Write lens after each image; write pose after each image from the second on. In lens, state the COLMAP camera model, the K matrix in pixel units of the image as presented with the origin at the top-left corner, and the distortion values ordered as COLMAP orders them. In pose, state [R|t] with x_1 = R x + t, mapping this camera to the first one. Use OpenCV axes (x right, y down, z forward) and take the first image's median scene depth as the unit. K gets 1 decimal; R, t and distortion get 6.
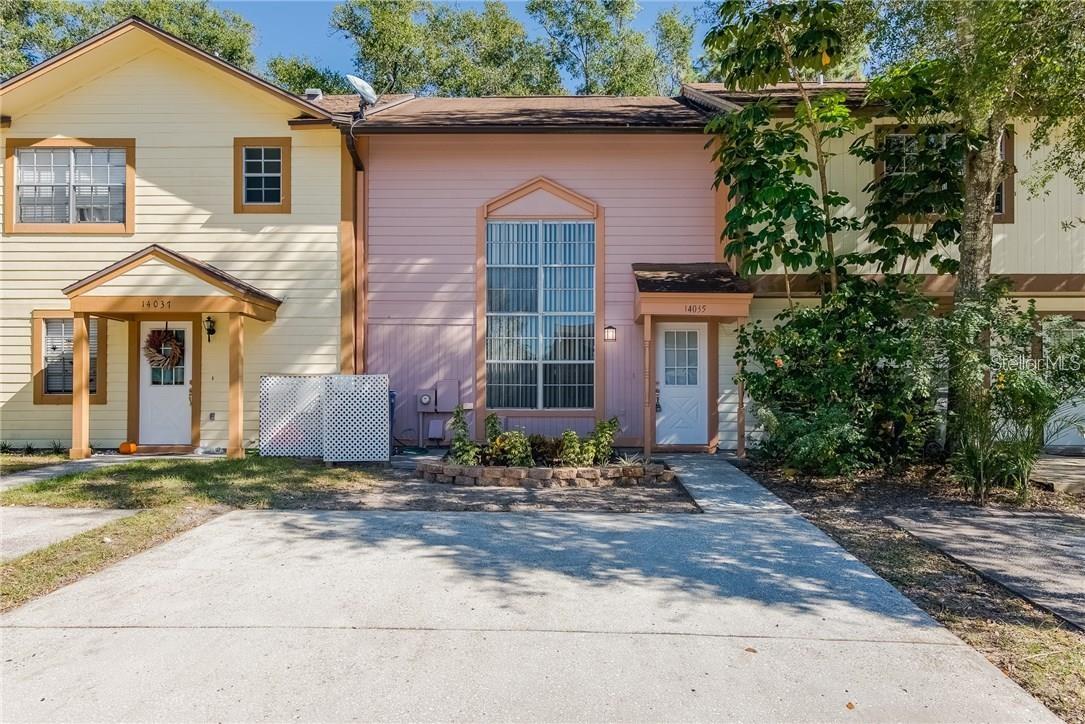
lens RADIAL K [[530.0, 0, 539.8], [0, 530.0, 328.3], [0, 0, 1]] dist [-0.002152, -0.000111]
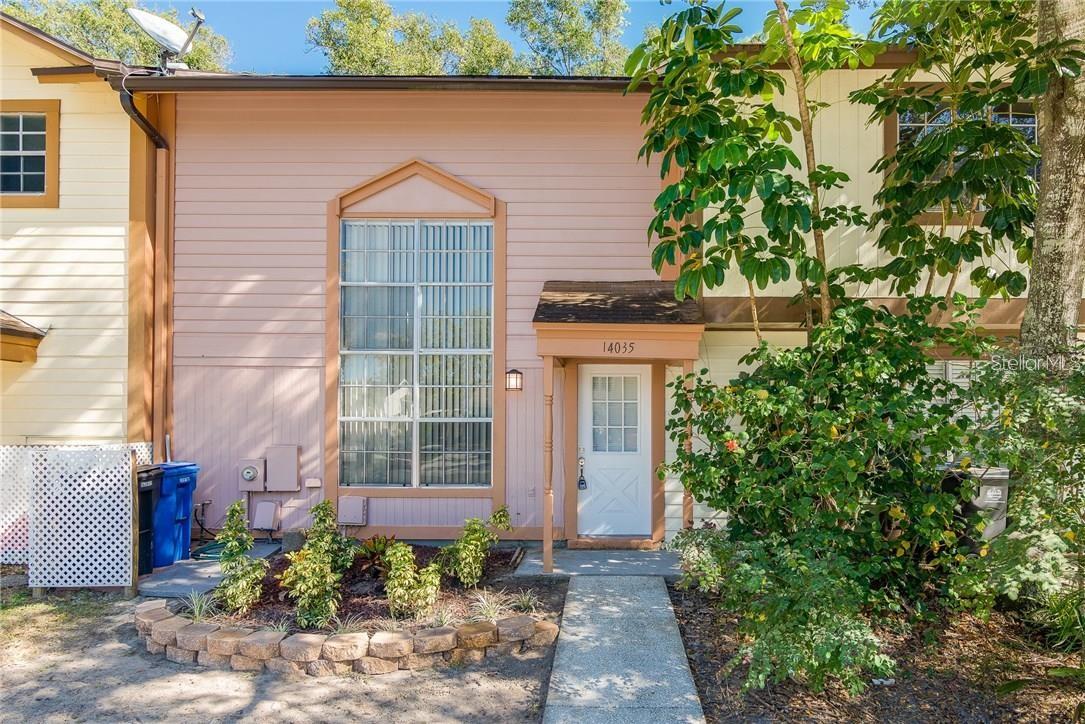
lens RADIAL K [[541.0, 0, 543.1], [0, 541.0, 359.0], [0, 0, 1]] dist [-0.011737, 0.000355]
pose [[0.999764, 0.002690, 0.021537, 0.194345], [-0.002748, 0.999993, 0.002666, -0.025727], [-0.021530, -0.002725, 0.999764, 0.345754]]
